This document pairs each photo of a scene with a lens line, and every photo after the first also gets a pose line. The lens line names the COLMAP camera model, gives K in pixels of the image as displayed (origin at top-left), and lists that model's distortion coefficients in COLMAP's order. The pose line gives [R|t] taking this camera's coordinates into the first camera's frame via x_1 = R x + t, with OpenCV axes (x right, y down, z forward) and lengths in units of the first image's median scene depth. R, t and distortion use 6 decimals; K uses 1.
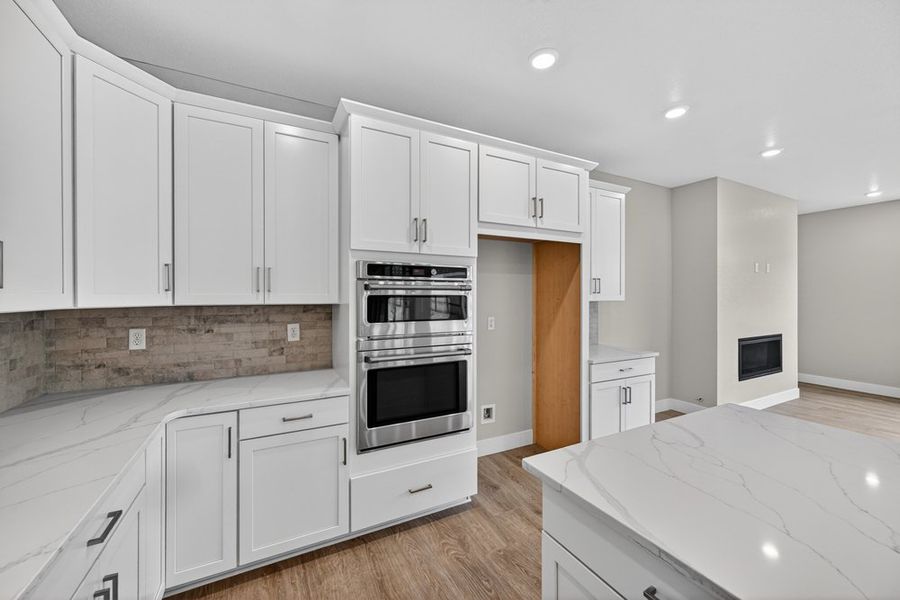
lens RADIAL K [[354.6, 0, 447.4], [0, 354.6, 296.2], [0, 0, 1]] dist [-0.000794, -0.000085]
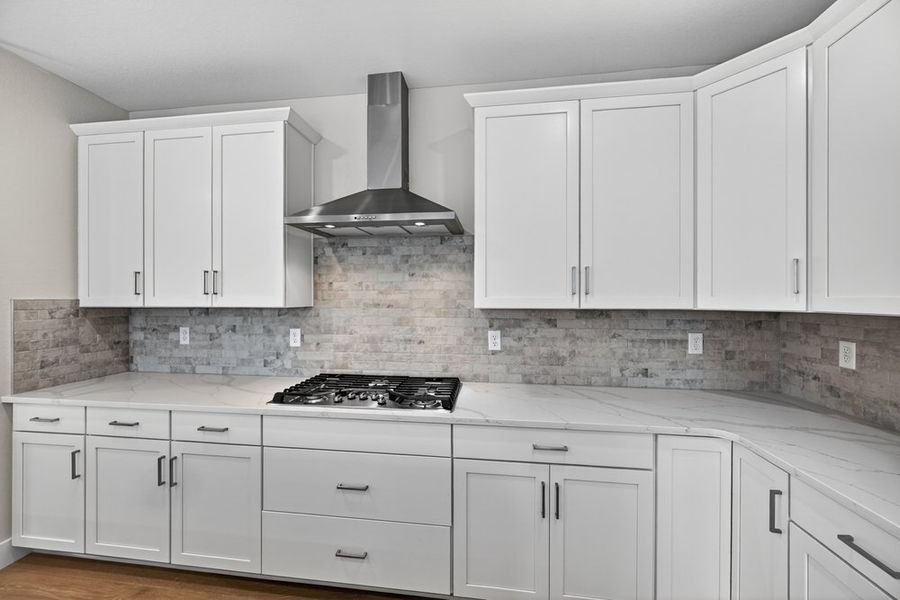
lens RADIAL K [[354.6, 0, 451.2], [0, 354.6, 300.3], [0, 0, 1]] dist [-0.000794, -0.000085]
pose [[-0.572502, 0.005199, -0.819887, 0.257864], [-0.004877, 0.999941, 0.009746, -0.002244], [0.819889, 0.009578, -0.572442, 0.716830]]
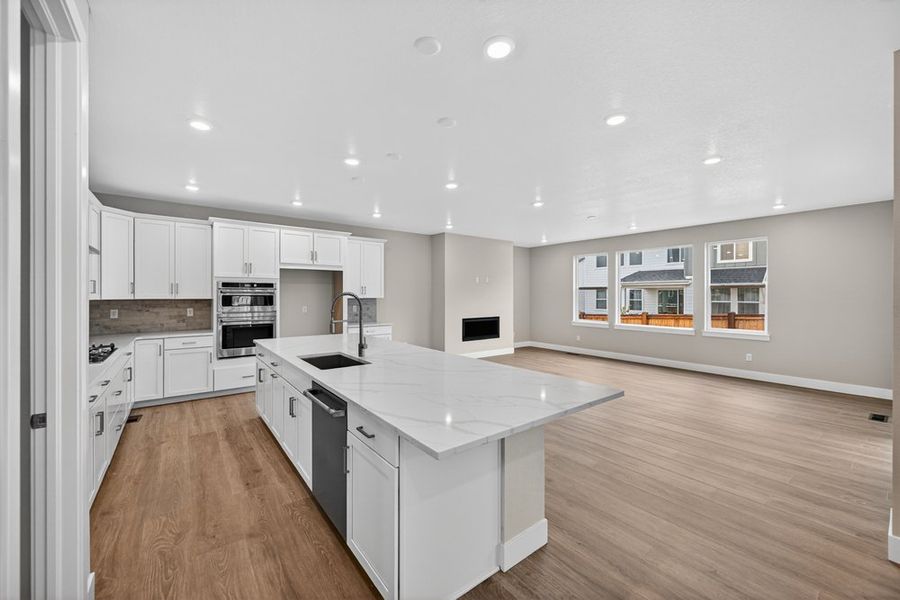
lens RADIAL K [[354.6, 0, 449.8], [0, 354.6, 295.6], [0, 0, 1]] dist [-0.000794, -0.000085]
pose [[0.983982, 0.001703, 0.178258, 0.868446], [-0.001791, 0.999998, 0.000335, -0.003386], [-0.178257, -0.000649, 0.983984, -1.658992]]
